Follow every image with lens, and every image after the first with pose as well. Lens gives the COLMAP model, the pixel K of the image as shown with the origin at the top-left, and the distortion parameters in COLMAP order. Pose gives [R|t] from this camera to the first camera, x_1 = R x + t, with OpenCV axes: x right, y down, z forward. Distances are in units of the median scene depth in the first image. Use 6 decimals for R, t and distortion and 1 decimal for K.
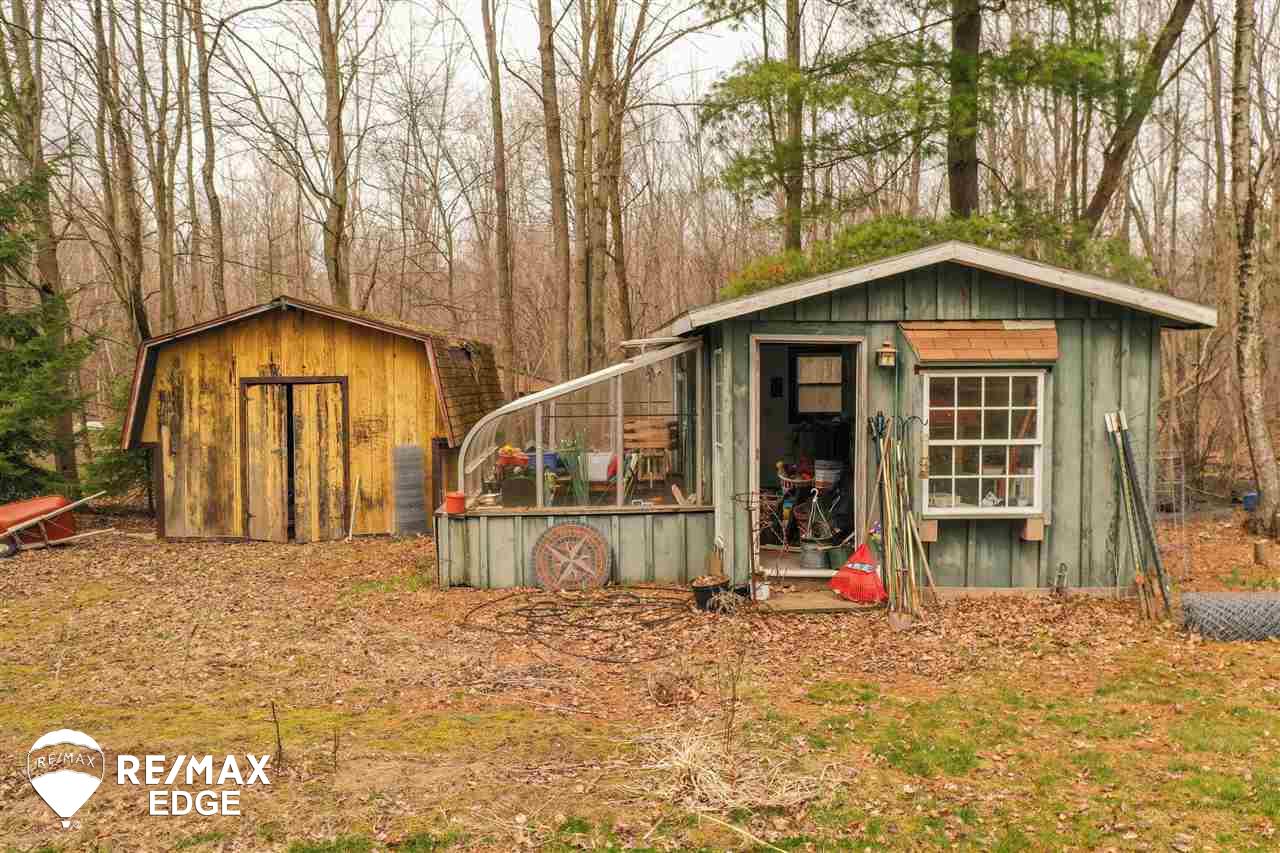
lens RADIAL K [[1035.7, 0, 639.7], [0, 1035.7, 426.5], [0, 0, 1]] dist [0.010141, 0.001850]
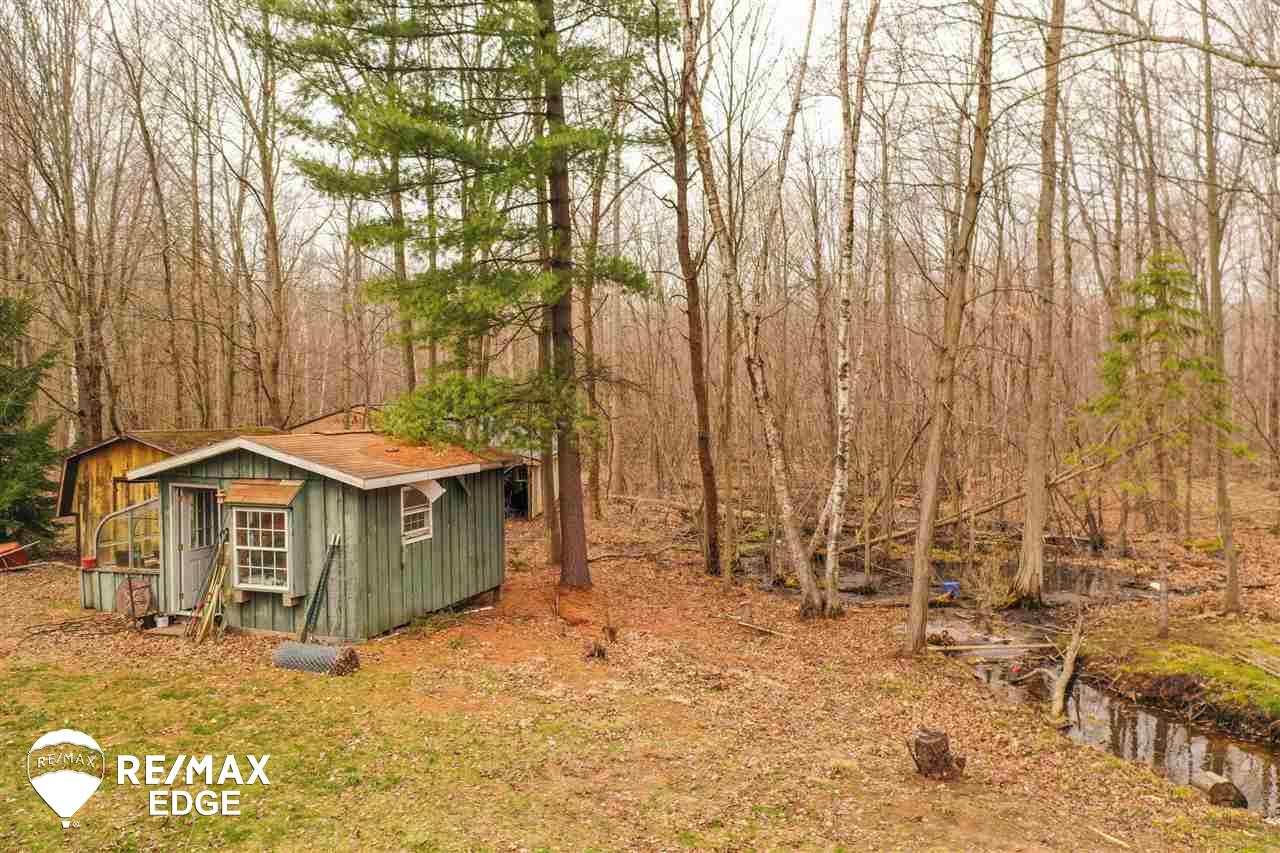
lens RADIAL K [[1035.7, 0, 640.4], [0, 1035.7, 425.4], [0, 0, 1]] dist [0.010141, 0.001850]
pose [[0.933295, 0.012808, -0.358881, 1.563795], [-0.023325, 0.999416, -0.024991, -0.165575], [0.358351, 0.031694, 0.933049, -0.429018]]
